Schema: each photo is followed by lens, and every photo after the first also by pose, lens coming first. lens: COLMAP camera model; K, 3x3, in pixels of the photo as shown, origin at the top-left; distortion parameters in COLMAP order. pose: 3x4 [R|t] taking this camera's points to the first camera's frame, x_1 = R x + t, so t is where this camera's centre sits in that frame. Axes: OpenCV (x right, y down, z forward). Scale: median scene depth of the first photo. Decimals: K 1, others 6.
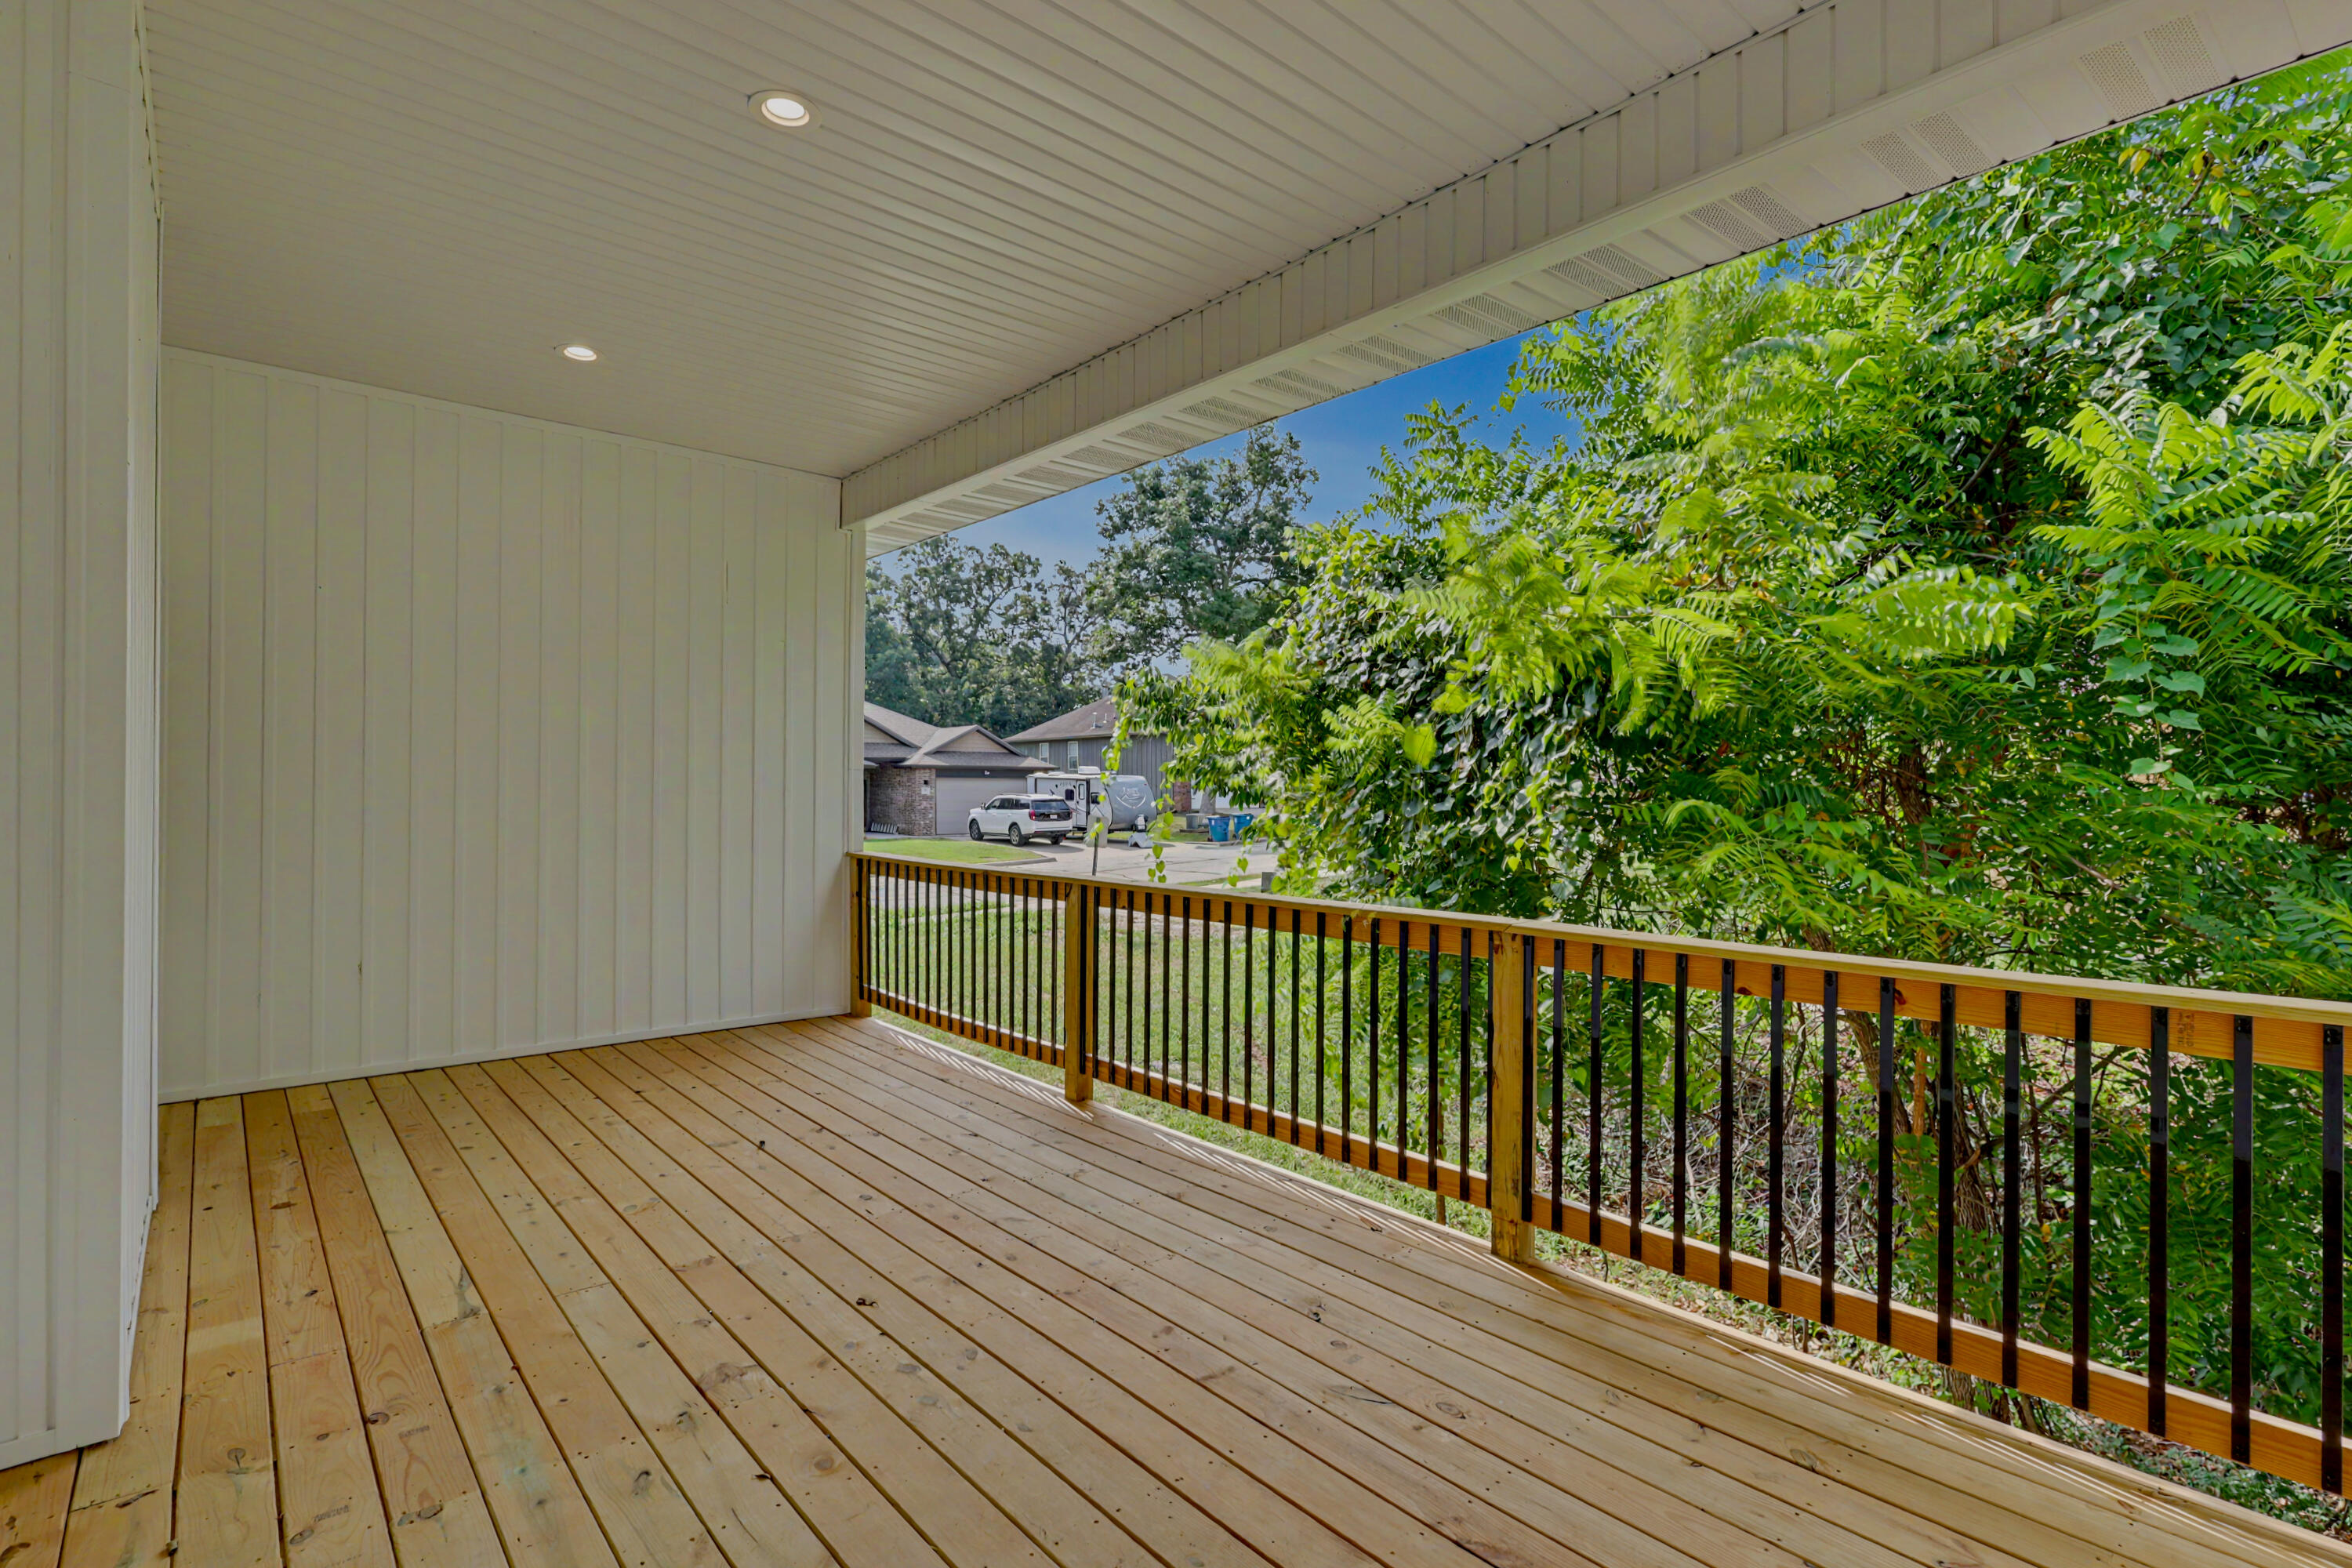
lens RADIAL K [[1116.7, 0, 1174.5], [0, 1116.7, 788.5], [0, 0, 1]] dist [-0.022714, 0.009830]
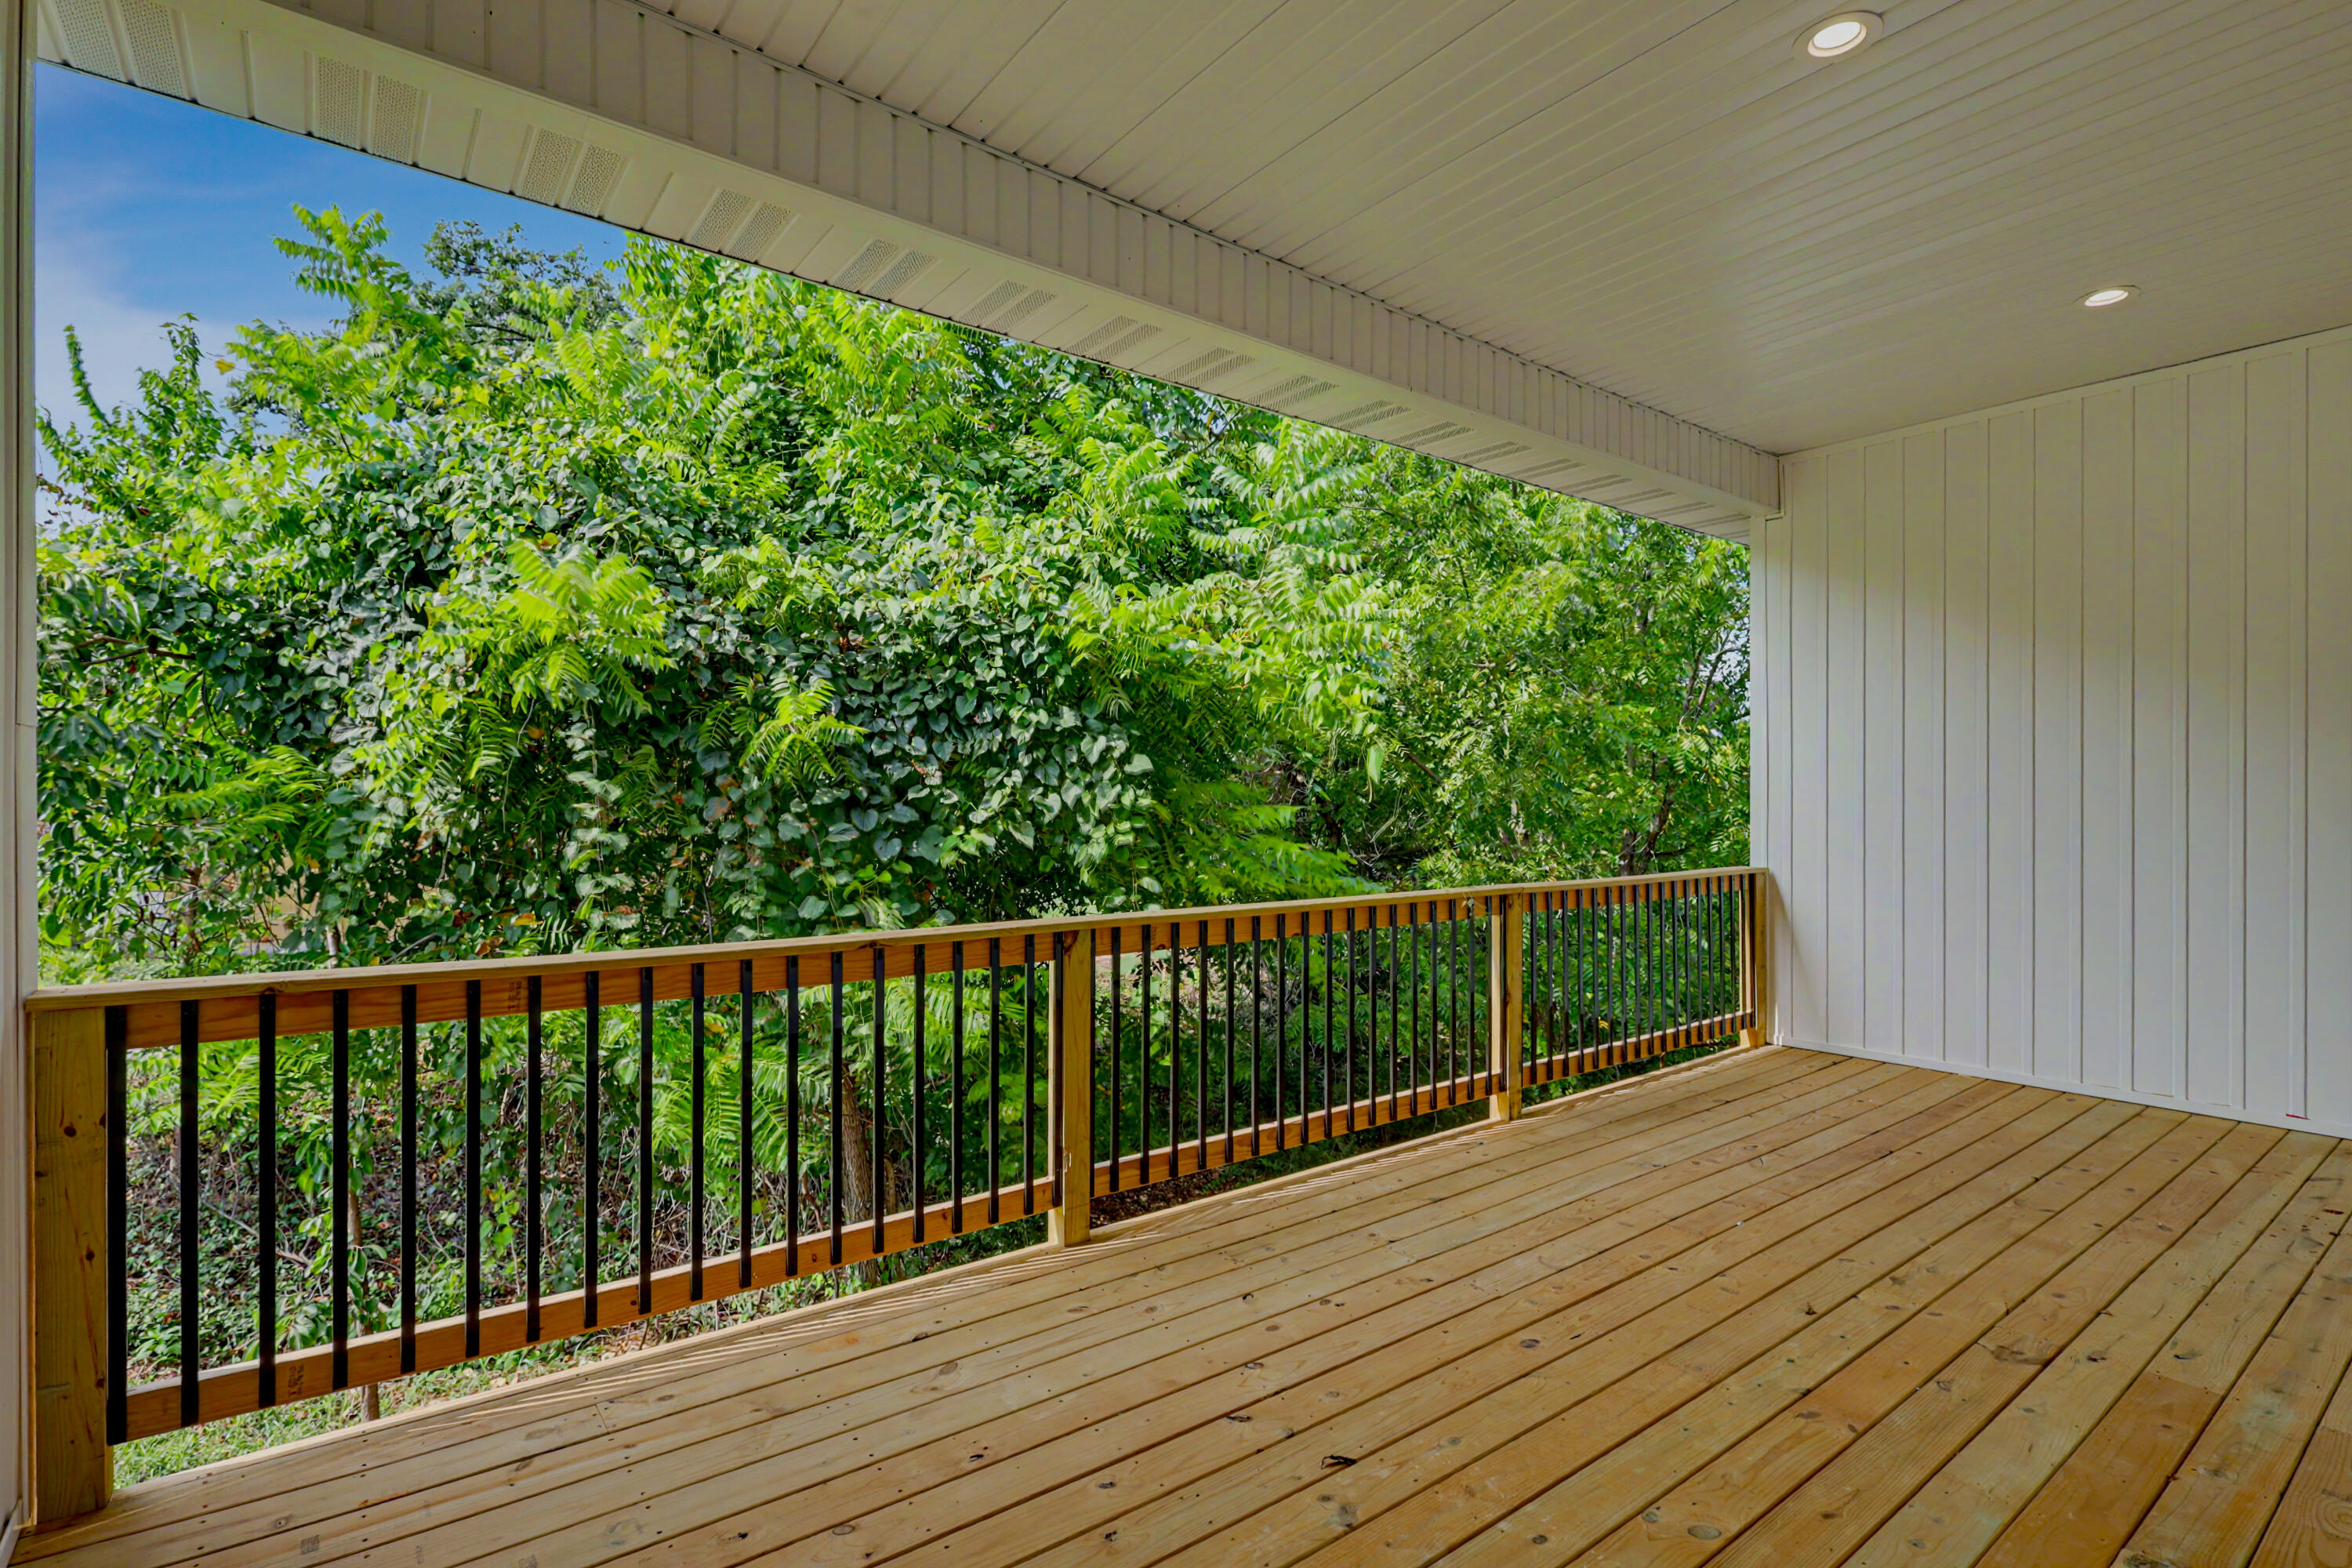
lens RADIAL K [[1116.7, 0, 1174.5], [0, 1116.7, 788.5], [0, 0, 1]] dist [-0.022714, 0.009830]
pose [[0.070038, -0.003718, 0.997537, -0.801516], [-0.000666, 0.999993, 0.003773, -0.007354], [-0.997544, -0.000929, 0.070035, 0.914972]]
